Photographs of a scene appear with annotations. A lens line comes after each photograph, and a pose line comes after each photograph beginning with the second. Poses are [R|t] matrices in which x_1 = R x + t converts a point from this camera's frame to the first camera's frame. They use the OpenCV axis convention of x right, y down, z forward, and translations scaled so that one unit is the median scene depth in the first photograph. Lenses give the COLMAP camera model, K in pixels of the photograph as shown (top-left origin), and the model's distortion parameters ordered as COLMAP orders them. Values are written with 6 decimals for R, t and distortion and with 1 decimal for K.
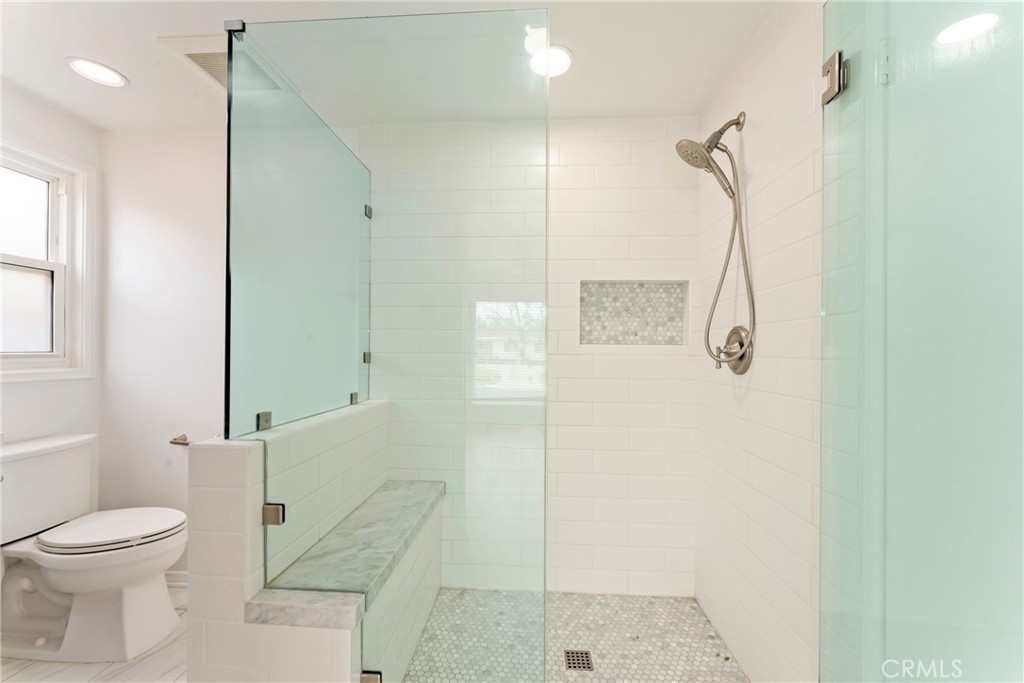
lens RADIAL K [[422.1, 0, 517.4], [0, 422.1, 349.1], [0, 0, 1]] dist [0.001040, 0.000077]
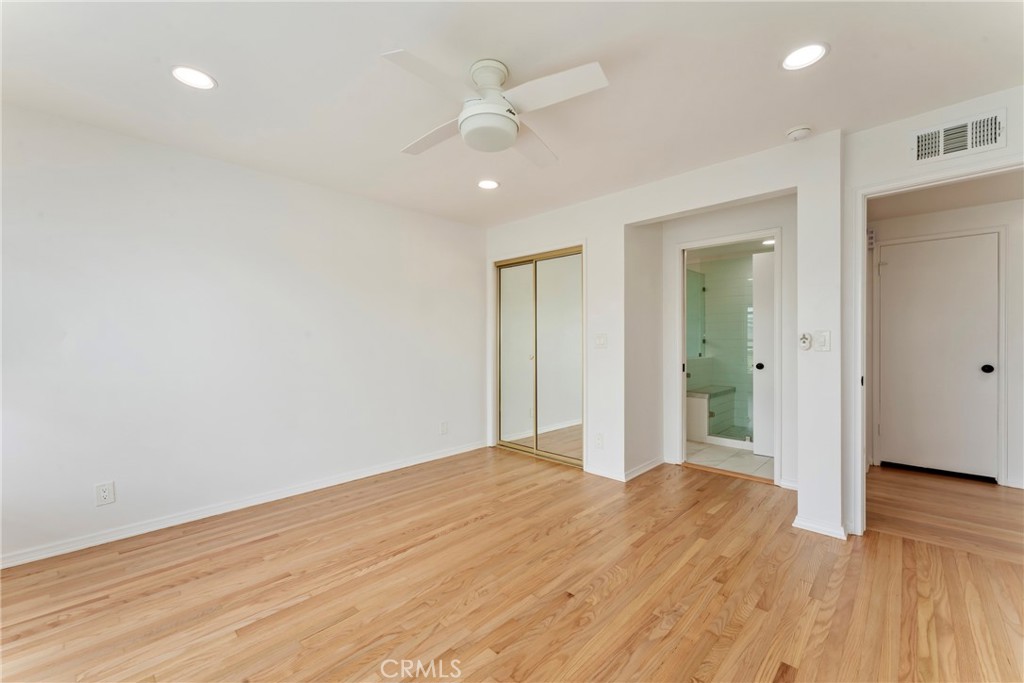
lens RADIAL K [[416.7, 0, 512.0], [0, 416.7, 341.5], [0, 0, 1]] dist [0.002367, -0.000101]
pose [[0.749375, -0.011681, -0.662043, 0.669643], [0.013698, 0.999904, -0.002137, 0.012808], [0.662004, -0.007468, 0.749463, -2.468182]]
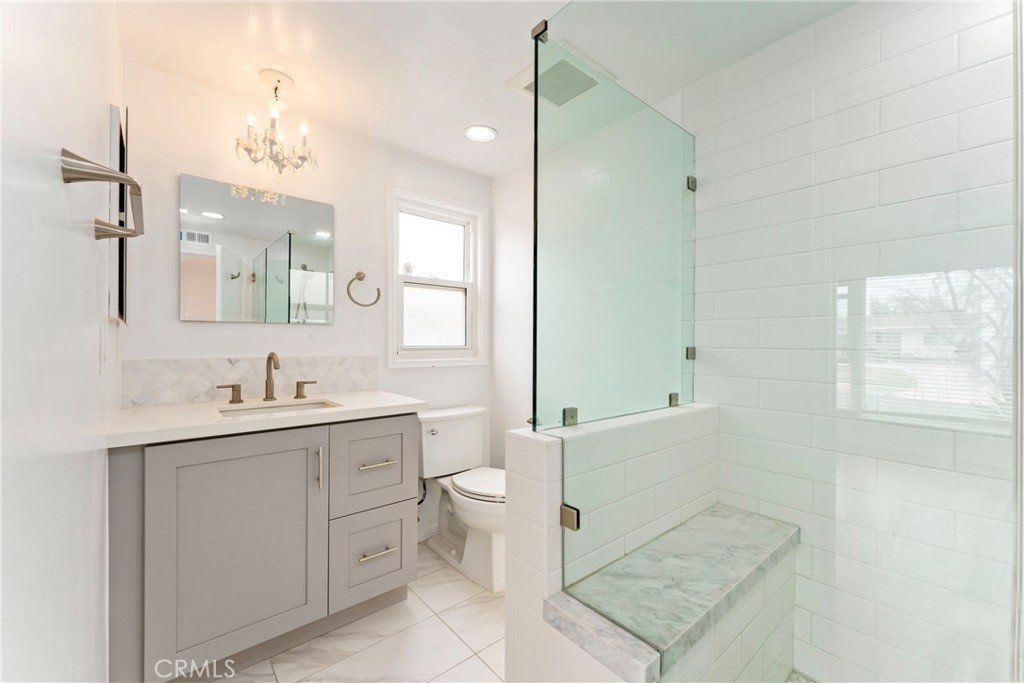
lens RADIAL K [[416.7, 0, 512.0], [0, 416.7, 341.5], [0, 0, 1]] dist [0.002367, -0.000101]
pose [[0.687646, -0.004618, -0.726031, 0.013878], [0.002630, 0.999989, -0.003870, -0.002064], [0.726041, 0.000752, 0.687651, 0.190226]]
